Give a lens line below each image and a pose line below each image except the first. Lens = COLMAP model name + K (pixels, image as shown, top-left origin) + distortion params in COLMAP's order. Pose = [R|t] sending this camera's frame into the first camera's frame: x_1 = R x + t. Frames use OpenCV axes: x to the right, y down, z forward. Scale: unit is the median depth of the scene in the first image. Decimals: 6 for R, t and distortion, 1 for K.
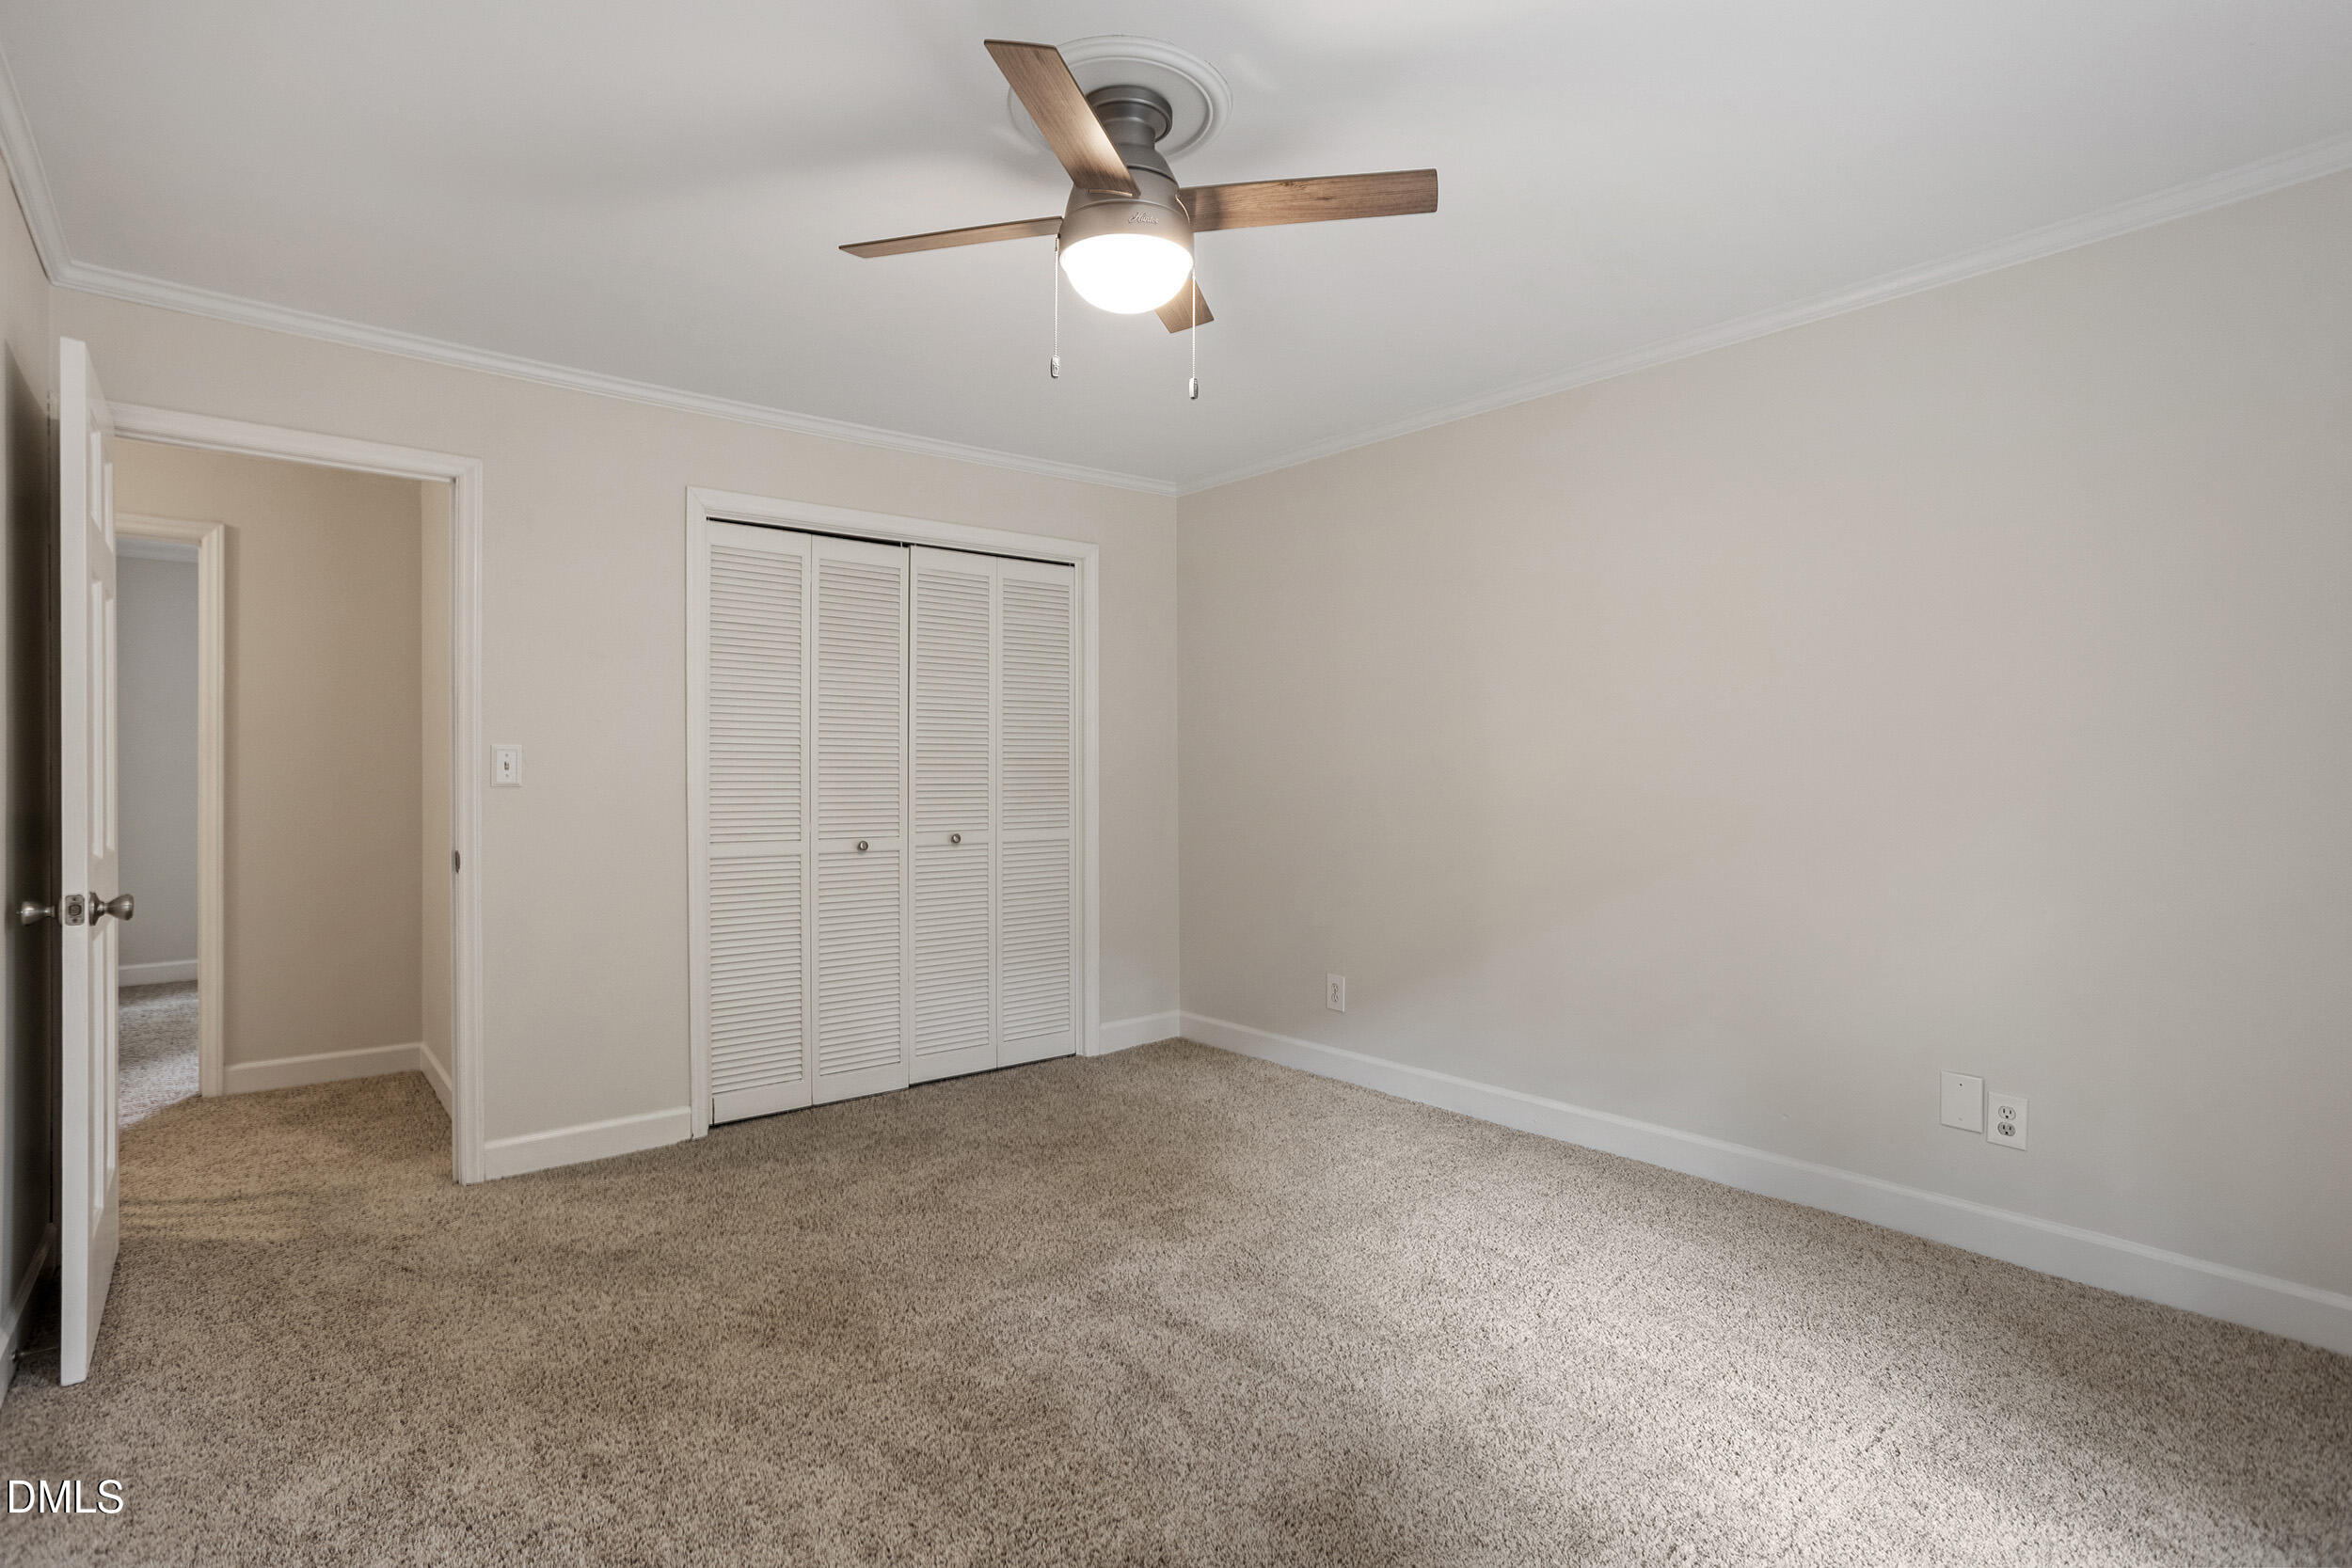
lens RADIAL K [[1150.0, 0, 1170.8], [0, 1150.0, 786.2], [0, 0, 1]] dist [-0.019971, 0.004902]
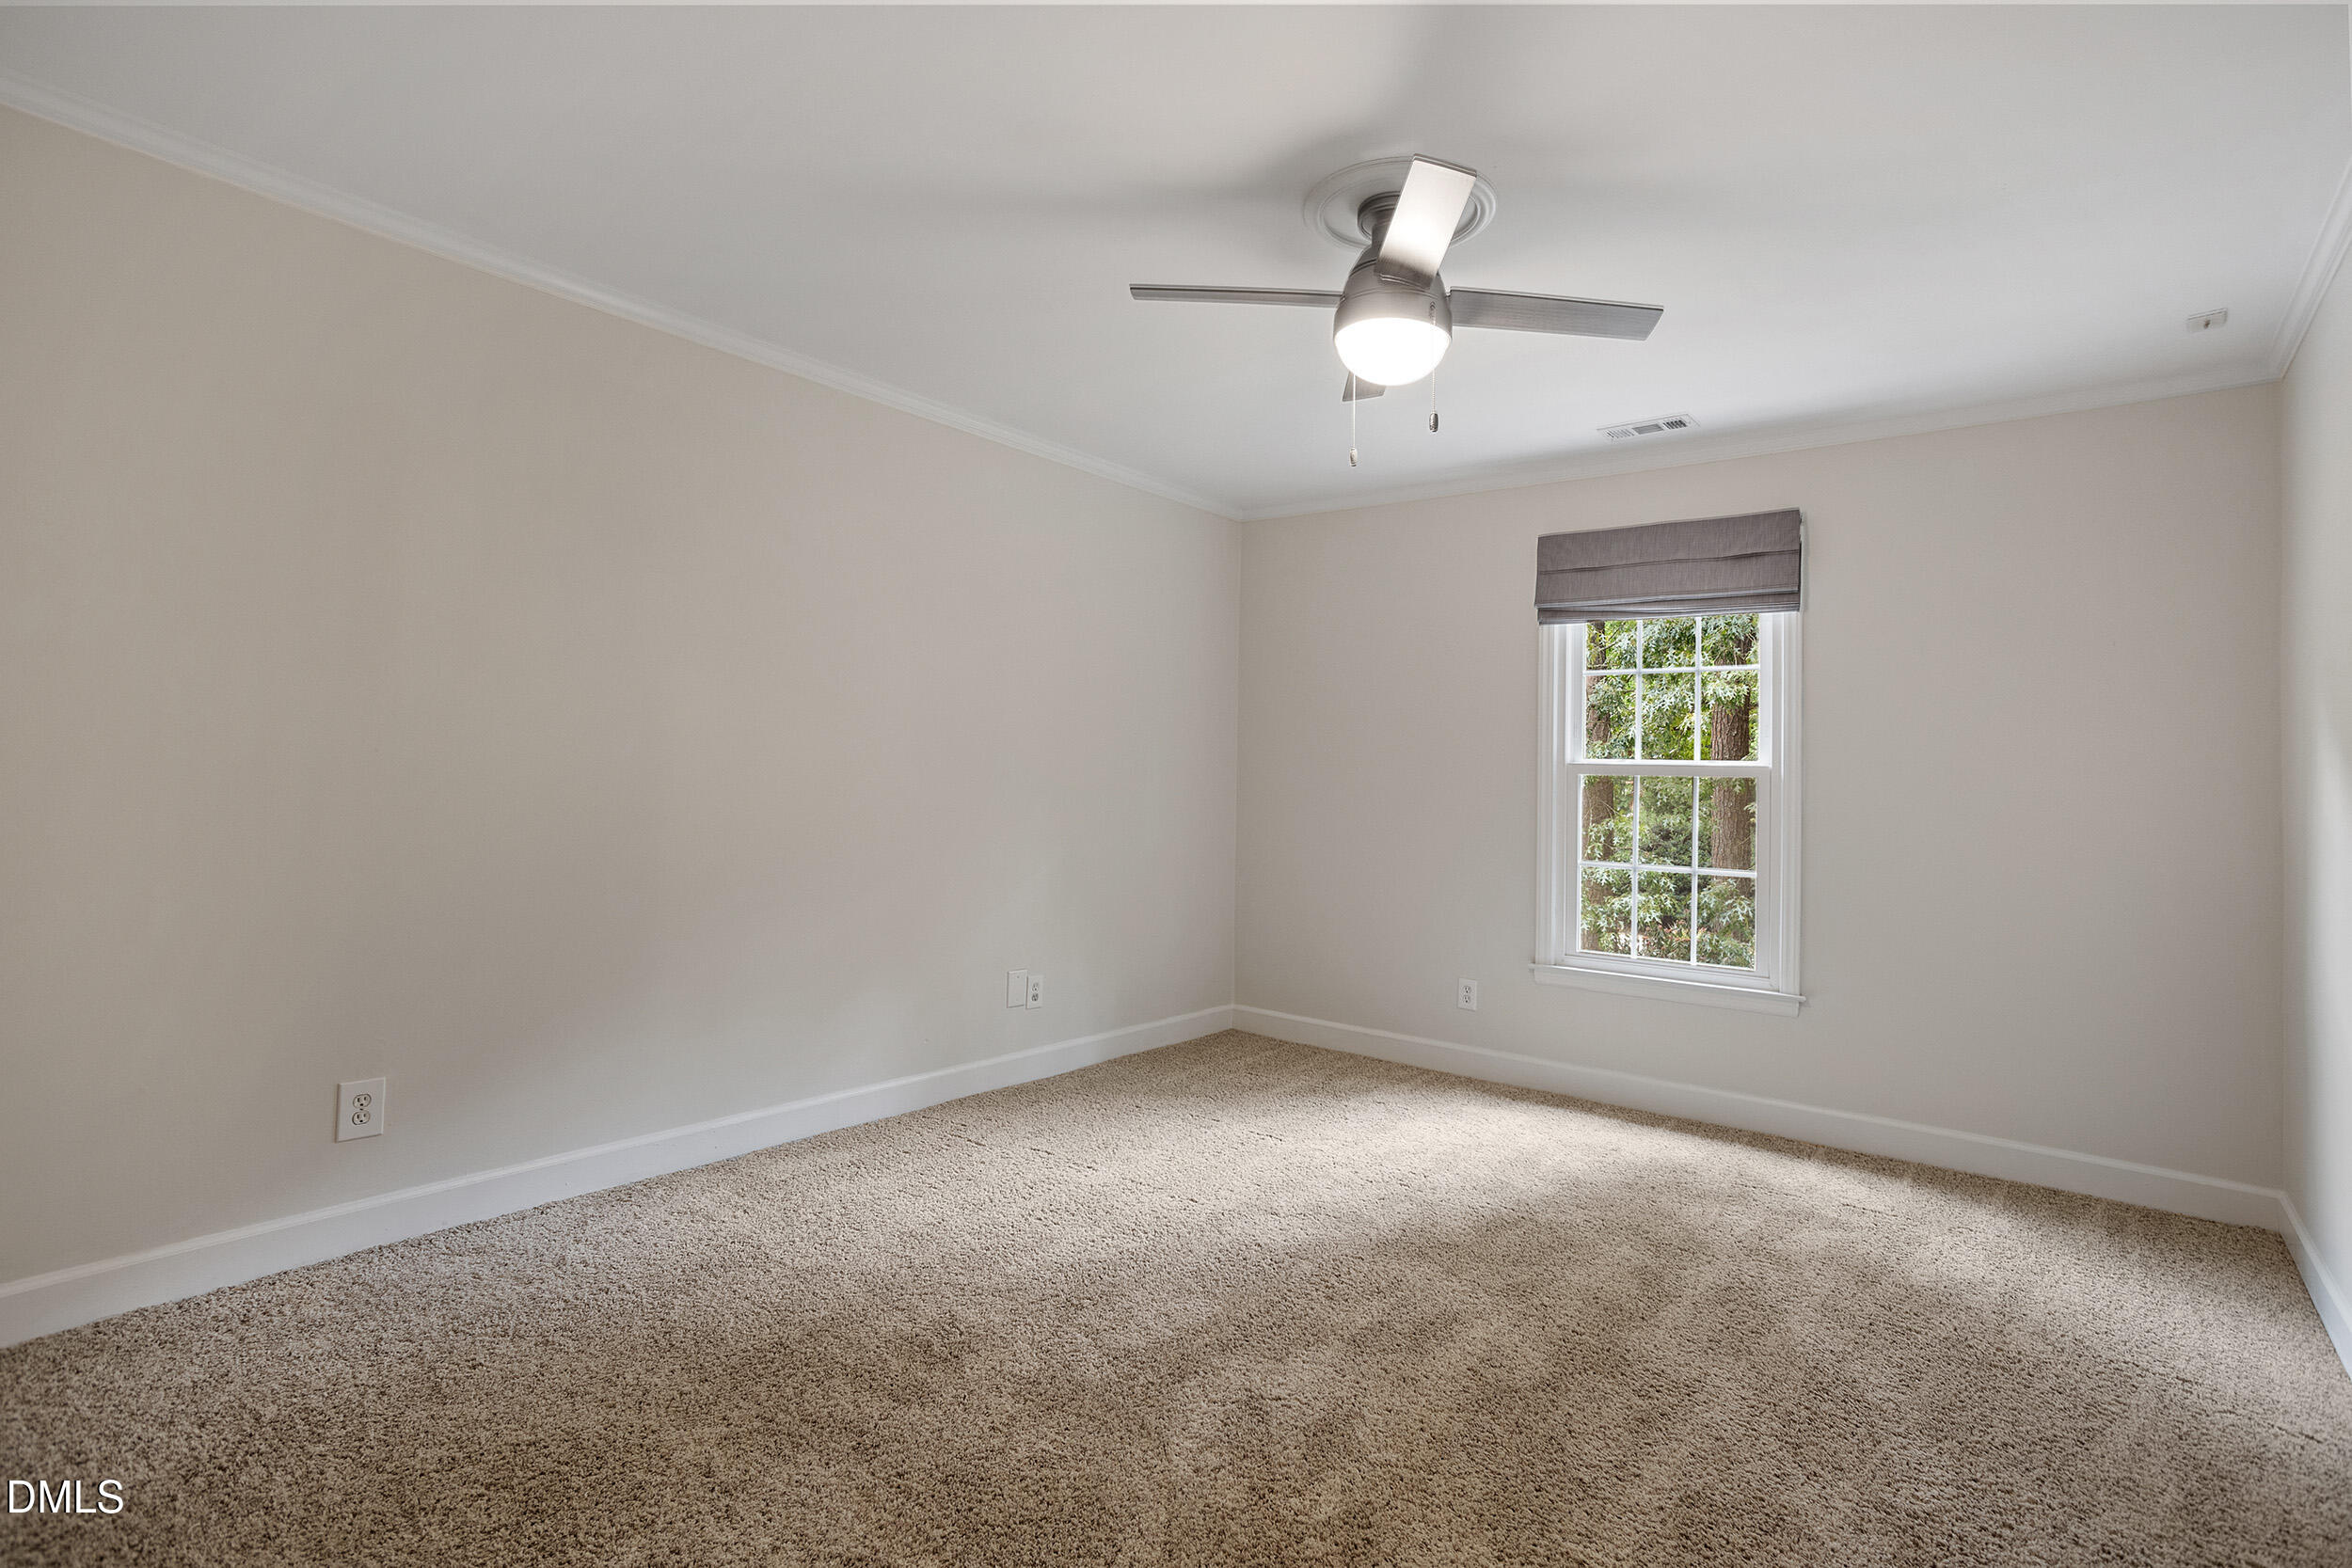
lens RADIAL K [[1150.0, 0, 1170.9], [0, 1150.0, 785.2], [0, 0, 1]] dist [-0.019971, 0.004902]
pose [[-0.210411, 0.002007, 0.977611, -0.737504], [-0.010763, 0.999933, -0.004369, 0.010062], [-0.977554, -0.011442, -0.210376, 0.979422]]
